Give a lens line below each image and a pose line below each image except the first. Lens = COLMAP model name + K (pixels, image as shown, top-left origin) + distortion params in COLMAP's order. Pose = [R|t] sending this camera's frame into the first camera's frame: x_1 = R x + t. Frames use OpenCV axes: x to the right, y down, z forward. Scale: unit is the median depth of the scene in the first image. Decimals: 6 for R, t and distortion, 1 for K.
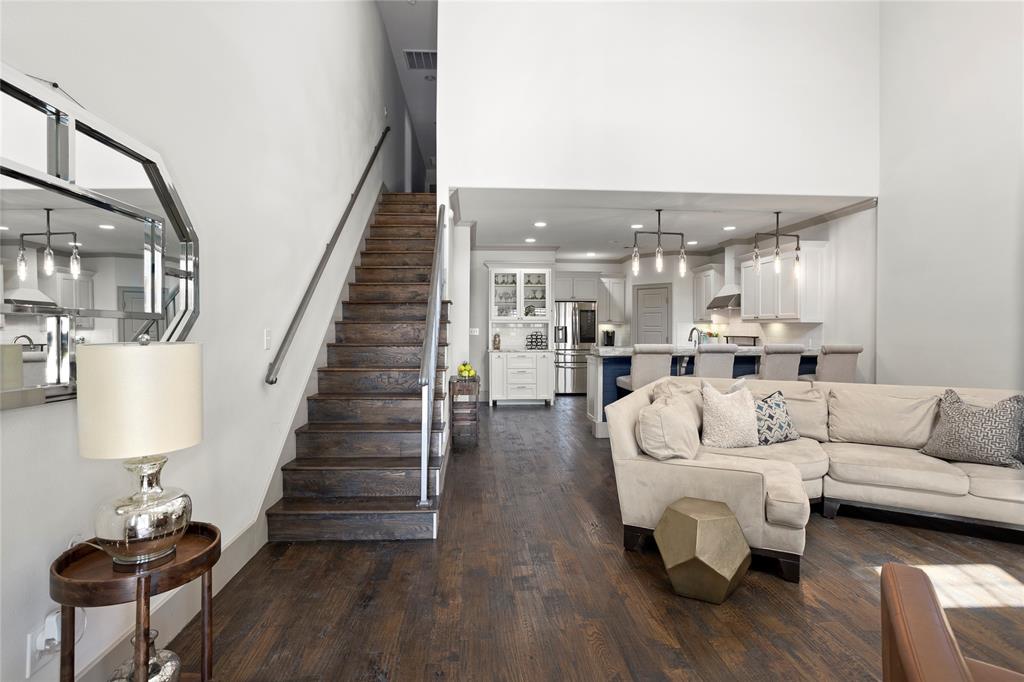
lens RADIAL K [[505.3, 0, 489.9], [0, 505.3, 334.3], [0, 0, 1]] dist [-0.039947, 0.025462]
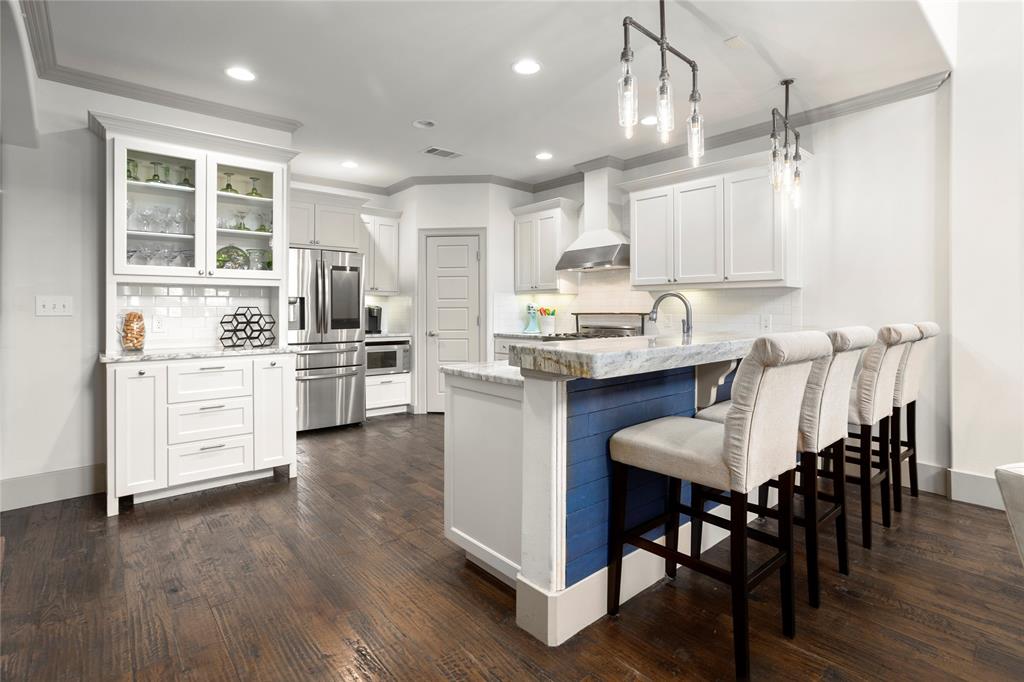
lens RADIAL K [[496.6, 0, 507.4], [0, 496.6, 304.1], [0, 0, 1]] dist [-0.010094, 0.002652]
pose [[0.778559, 0.003066, 0.627564, 0.000159], [0.011634, 0.999746, -0.019318, 0.004768], [-0.627464, 0.022341, 0.778325, 0.788452]]
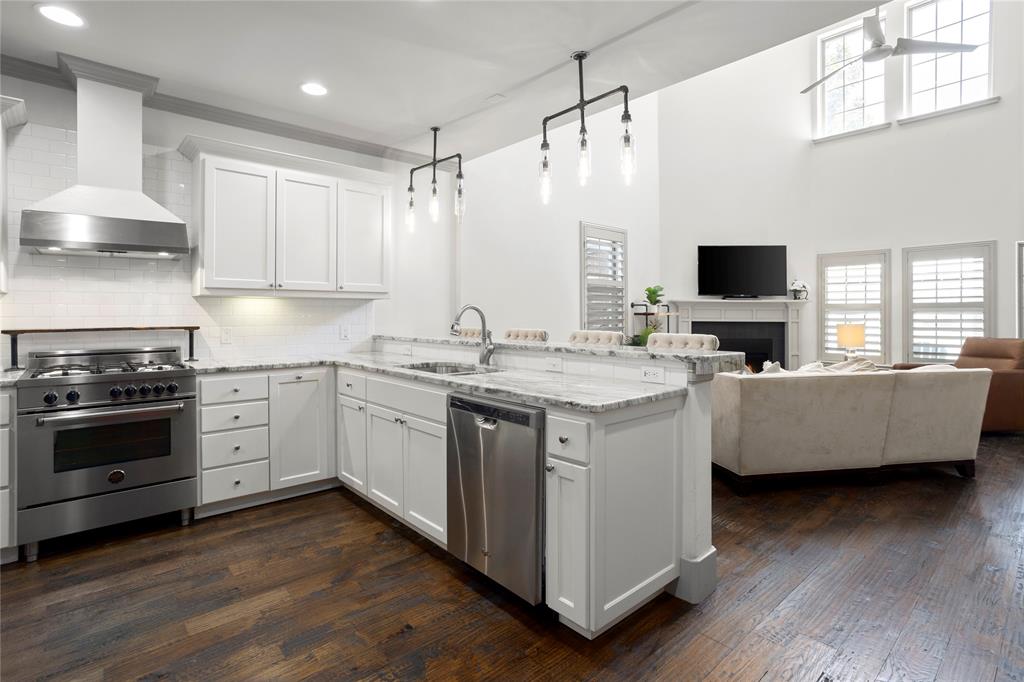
lens RADIAL K [[505.3, 0, 499.3], [0, 505.3, 314.2], [0, 0, 1]] dist [-0.039947, 0.025462]
pose [[-0.615272, -0.001306, 0.788314, 0.010695], [0.012178, 0.999864, 0.011161, -0.010226], [-0.788221, 0.016467, -0.615173, 1.357110]]
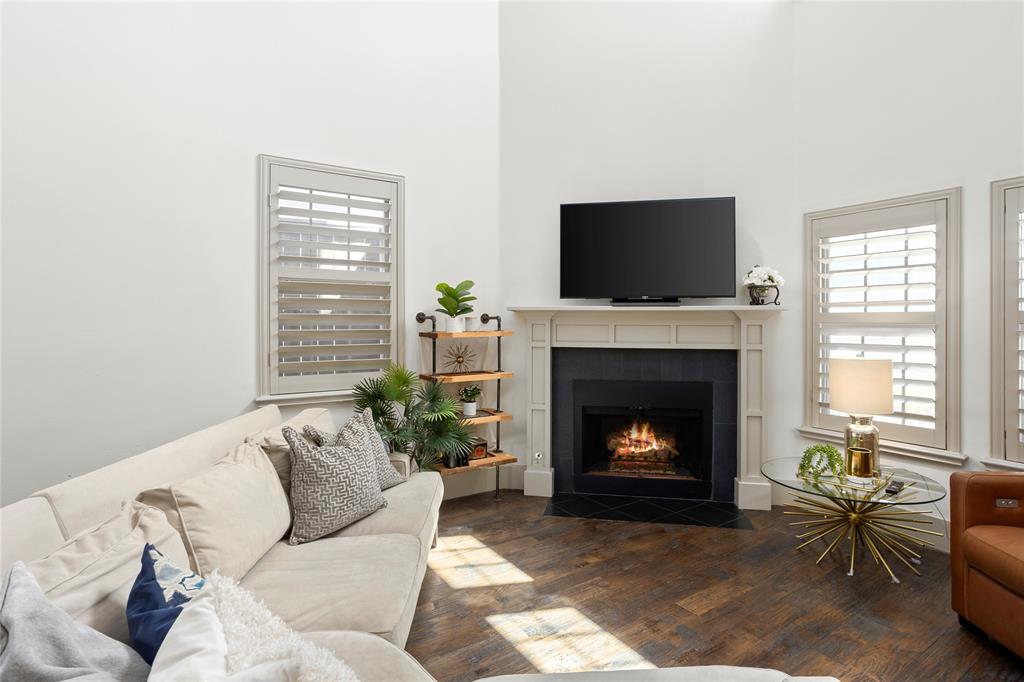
lens RADIAL K [[505.3, 0, 498.1], [0, 505.3, 330.6], [0, 0, 1]] dist [-0.039947, 0.025462]
pose [[-0.486277, -0.006905, 0.873778, 0.141040], [0.015023, 0.999755, 0.016261, -0.007528], [-0.873676, 0.021034, -0.486054, 0.634399]]
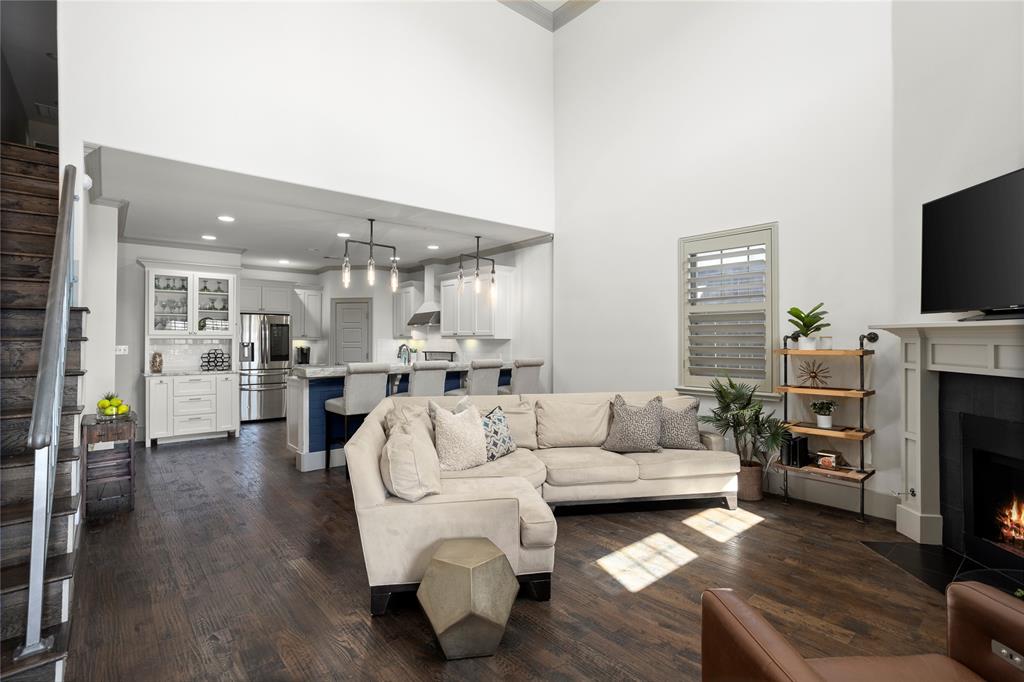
lens RADIAL K [[505.3, 0, 510.9], [0, 505.3, 335.4], [0, 0, 1]] dist [-0.039947, 0.025462]
pose [[0.796343, 0.004389, 0.604829, -0.024141], [0.011692, 0.999675, -0.022647, -0.005754], [-0.604732, 0.025106, 0.796033, 0.097388]]
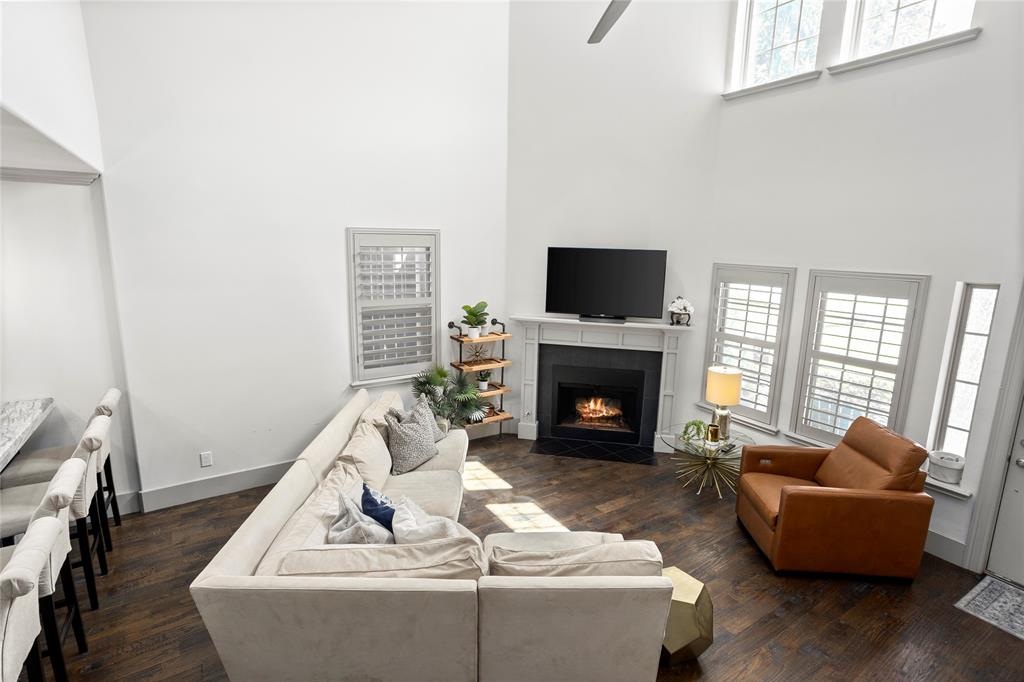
lens RADIAL K [[505.3, 0, 503.5], [0, 505.3, 342.1], [0, 0, 1]] dist [-0.039947, 0.025462]
pose [[-0.483198, -0.182779, 0.856219, -0.109675], [-0.005397, 0.978568, 0.205851, -0.173271], [-0.875494, 0.094846, -0.473829, 0.770376]]
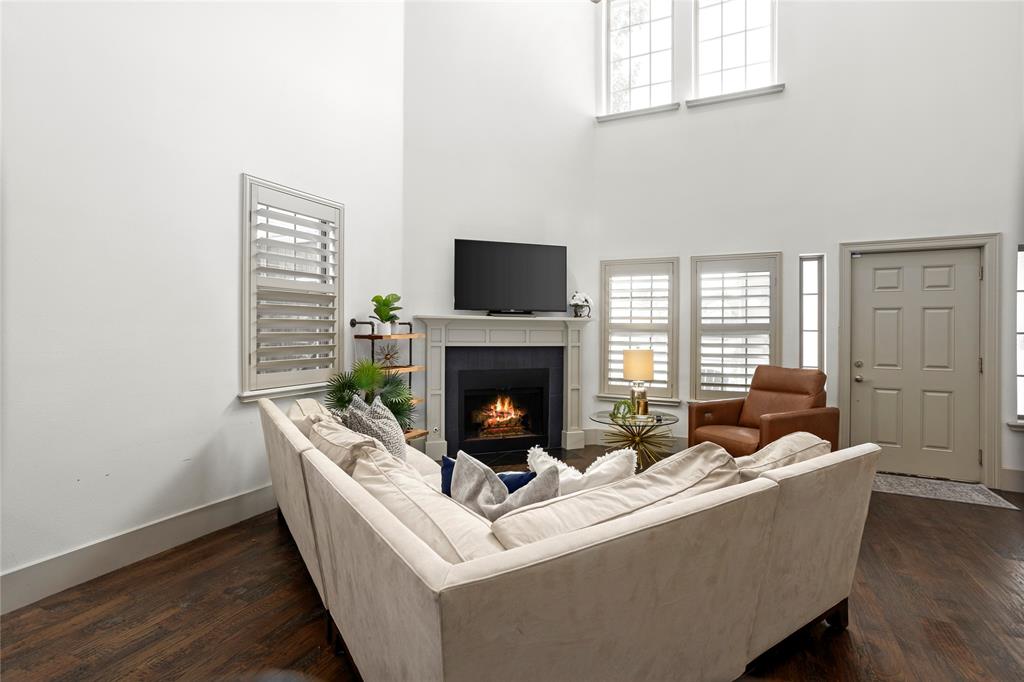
lens RADIAL K [[505.3, 0, 506.3], [0, 505.3, 334.3], [0, 0, 1]] dist [-0.039947, 0.025462]
pose [[-0.875024, -0.009992, 0.483977, 0.174617], [0.001937, 0.999707, 0.024141, -0.014799], [-0.484076, 0.022061, -0.874748, 0.950778]]
